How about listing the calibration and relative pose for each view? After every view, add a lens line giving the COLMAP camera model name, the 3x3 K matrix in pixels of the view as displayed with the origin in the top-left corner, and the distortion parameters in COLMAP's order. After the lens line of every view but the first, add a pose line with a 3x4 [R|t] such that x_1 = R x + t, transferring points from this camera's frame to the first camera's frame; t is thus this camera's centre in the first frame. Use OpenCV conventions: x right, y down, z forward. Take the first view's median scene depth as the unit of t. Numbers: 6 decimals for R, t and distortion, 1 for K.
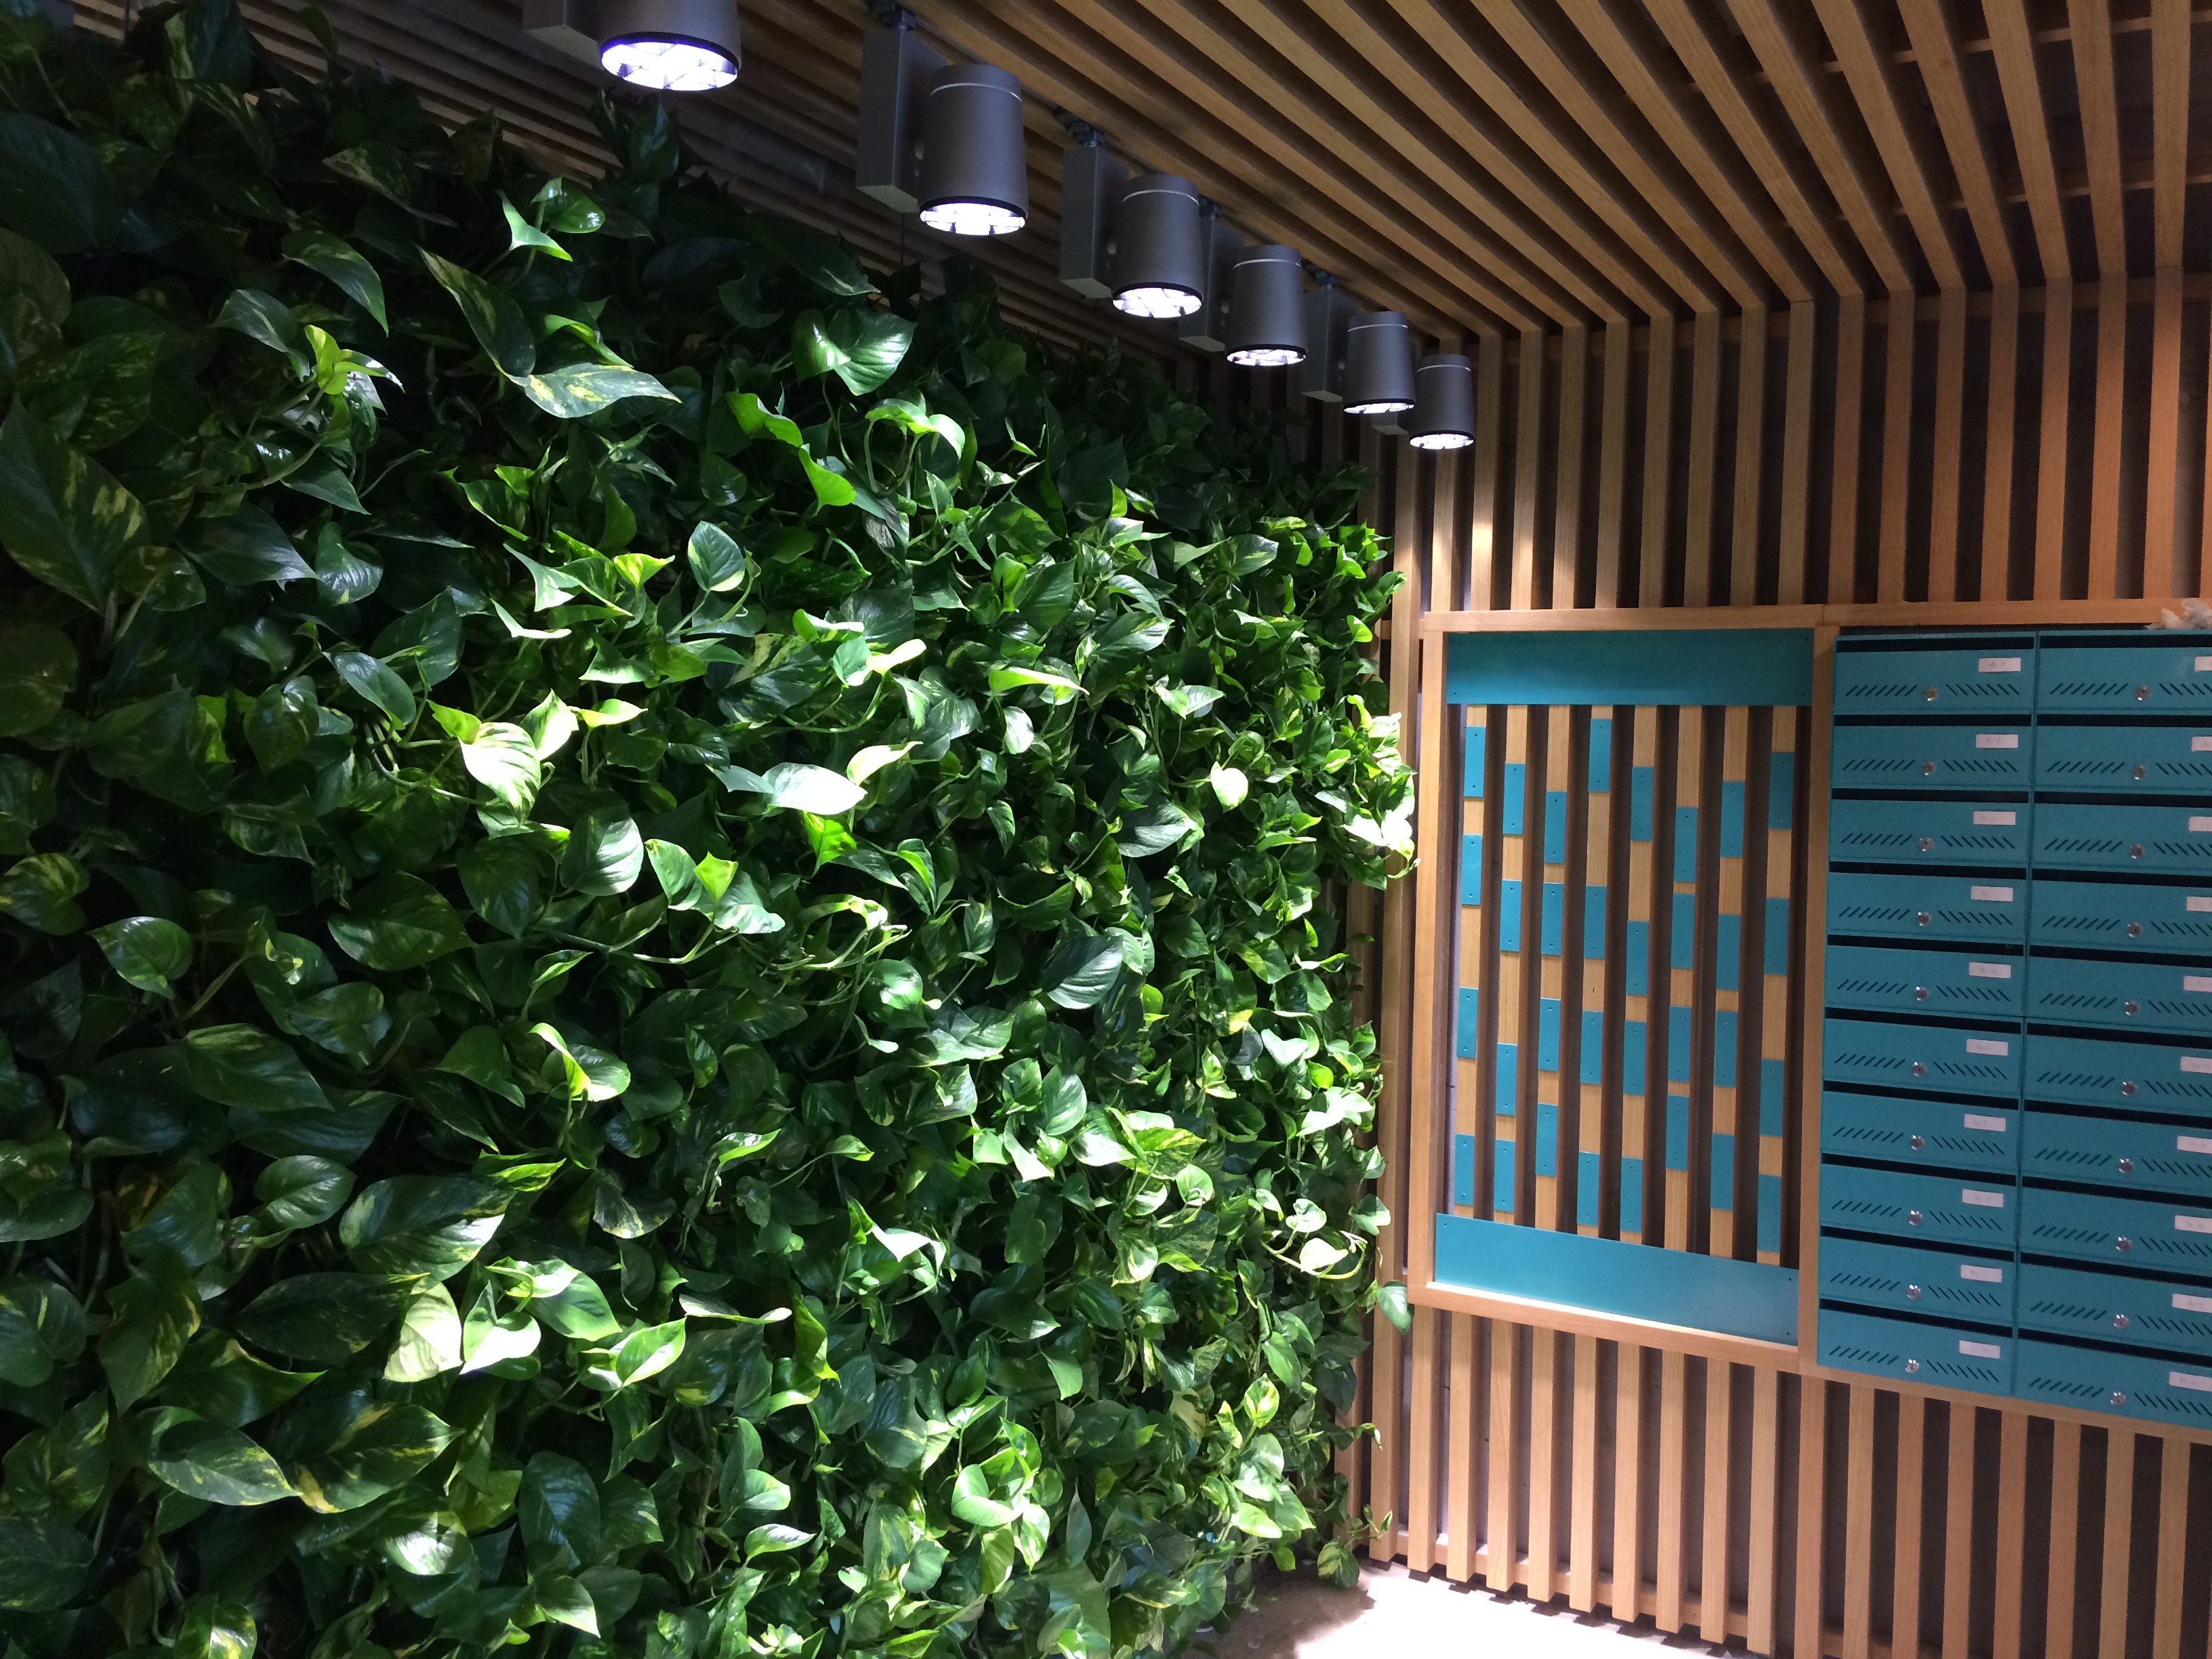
lens RADIAL K [[1863.7, 0, 1115.1], [0, 1863.7, 827.0], [0, 0, 1]] dist [0.131096, -0.198872]
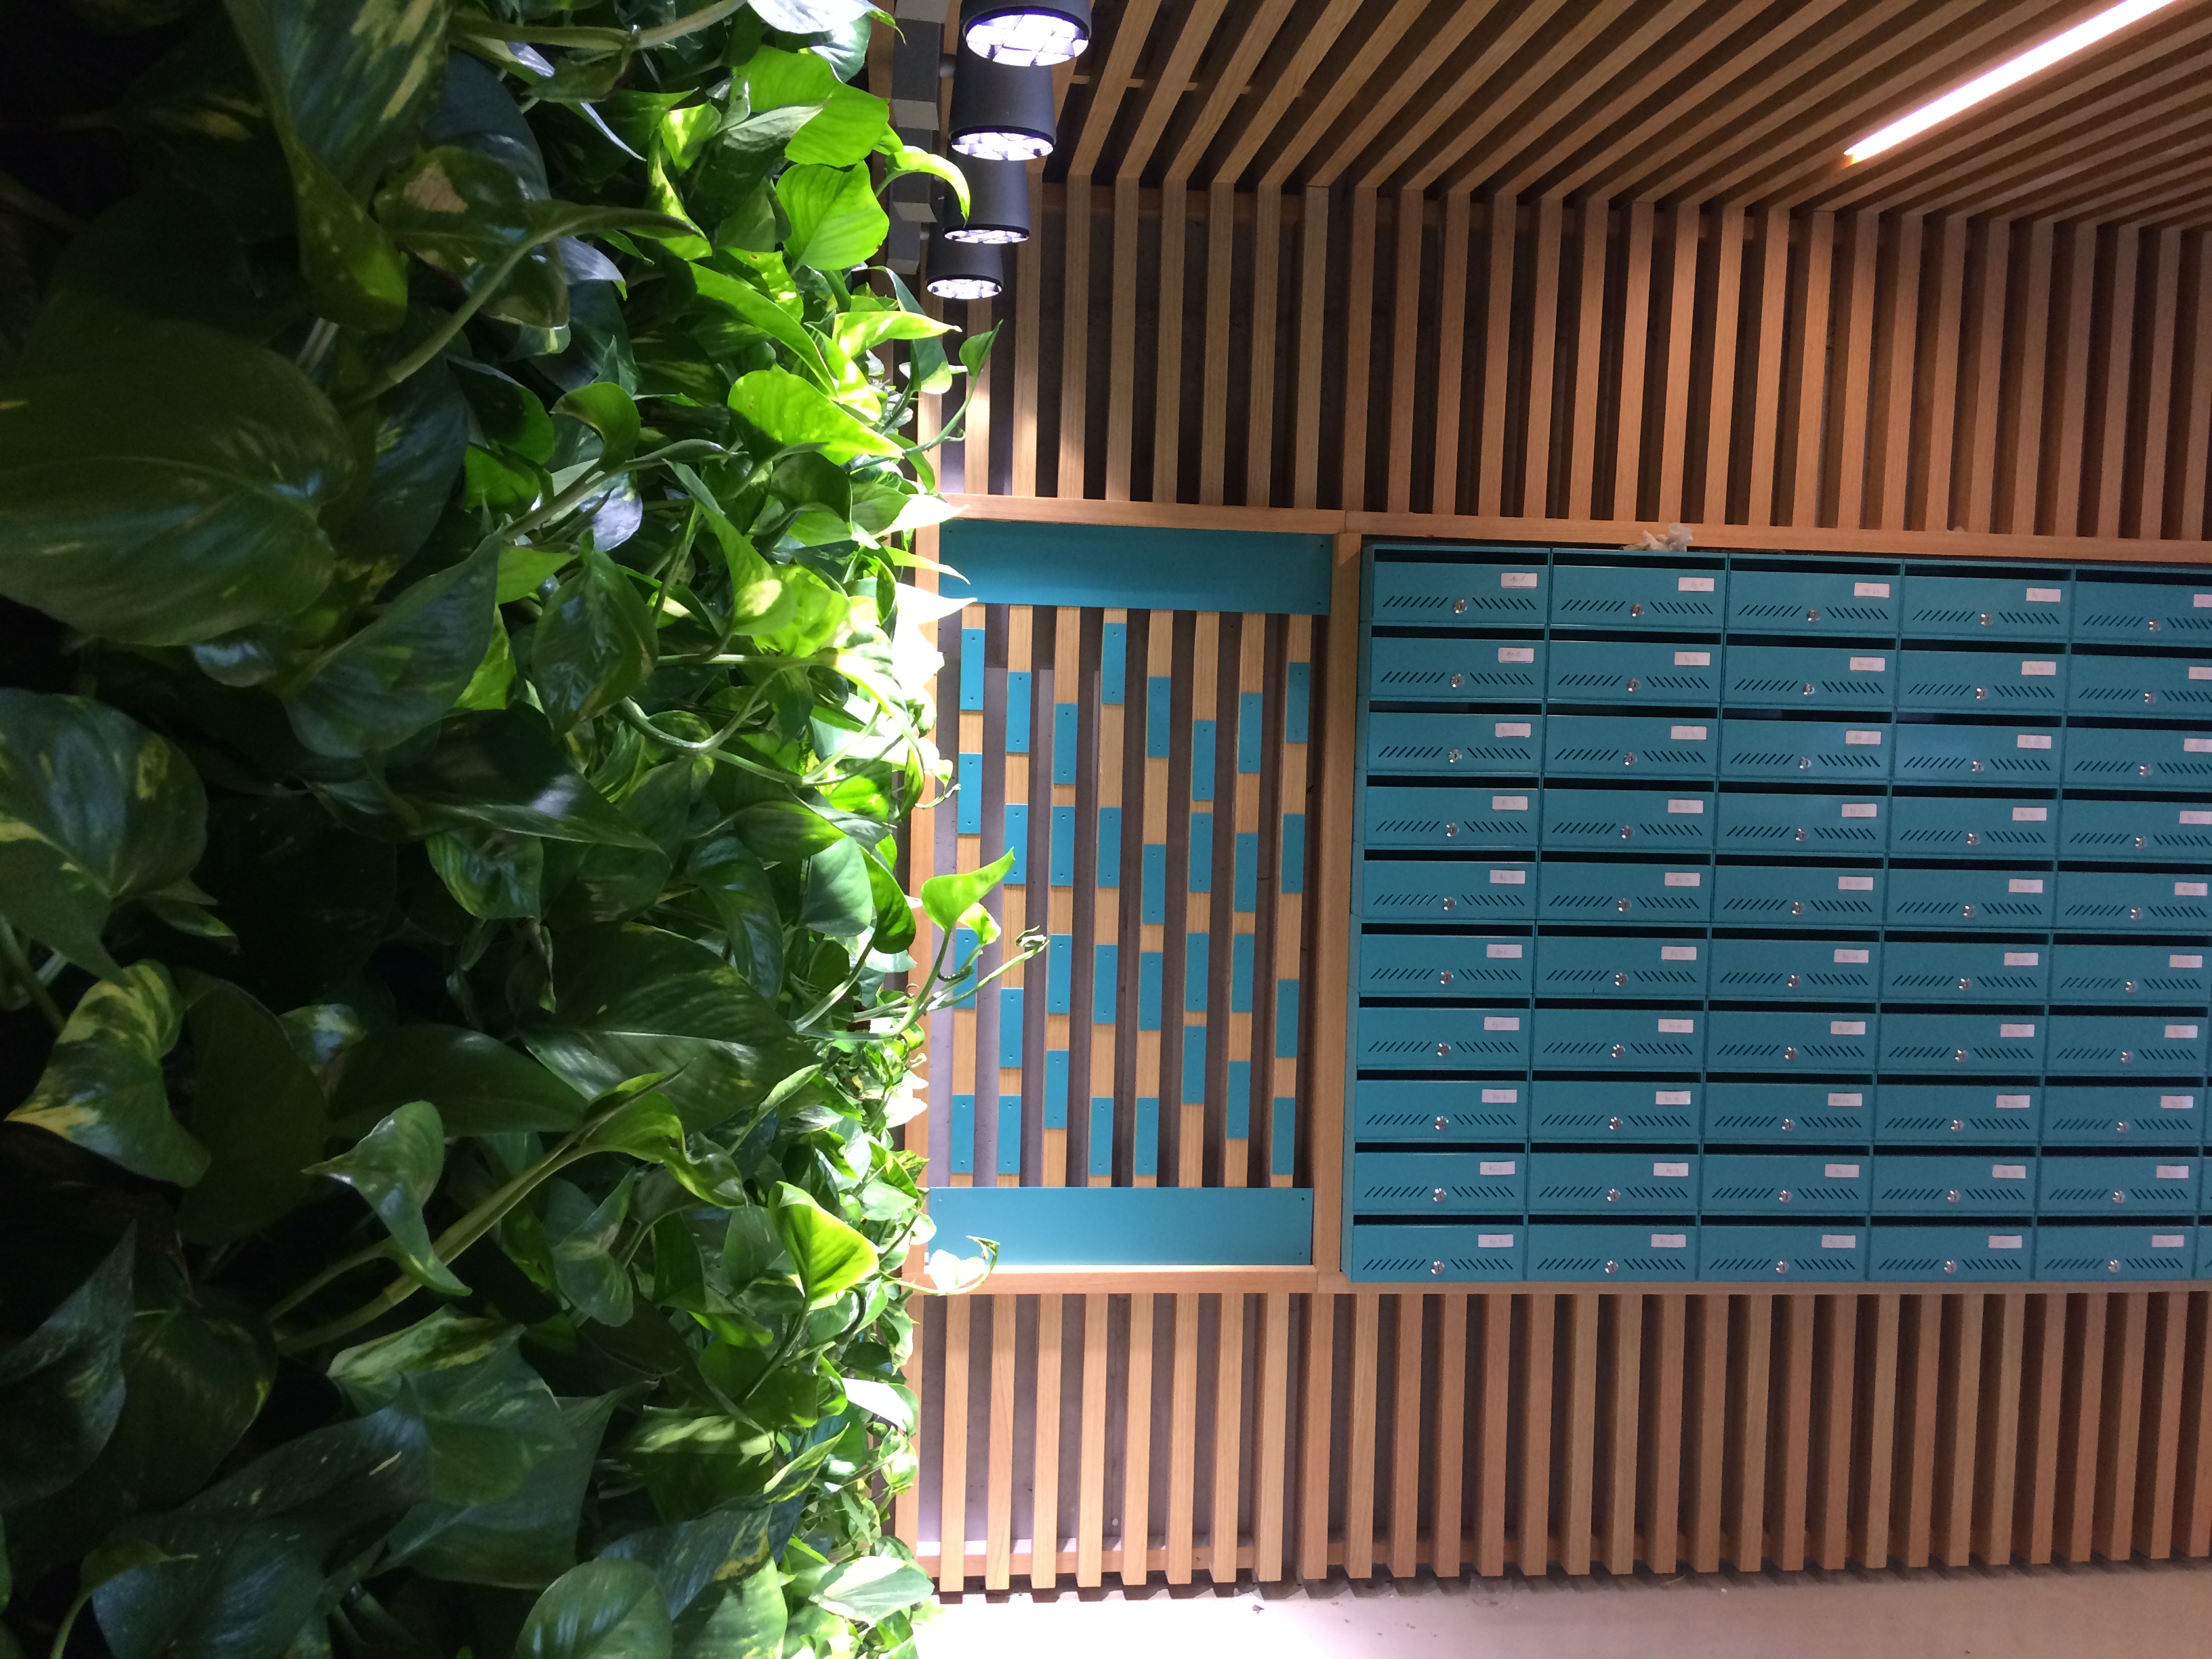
lens RADIAL K [[1867.2, 0, 1111.3], [0, 1867.2, 826.4], [0, 0, 1]] dist [0.128186, -0.192355]
pose [[0.816054, -0.044689, 0.576245, -0.367020], [0.012164, 0.998113, 0.060179, -0.019393], [-0.577847, -0.042100, 0.815059, 0.355111]]
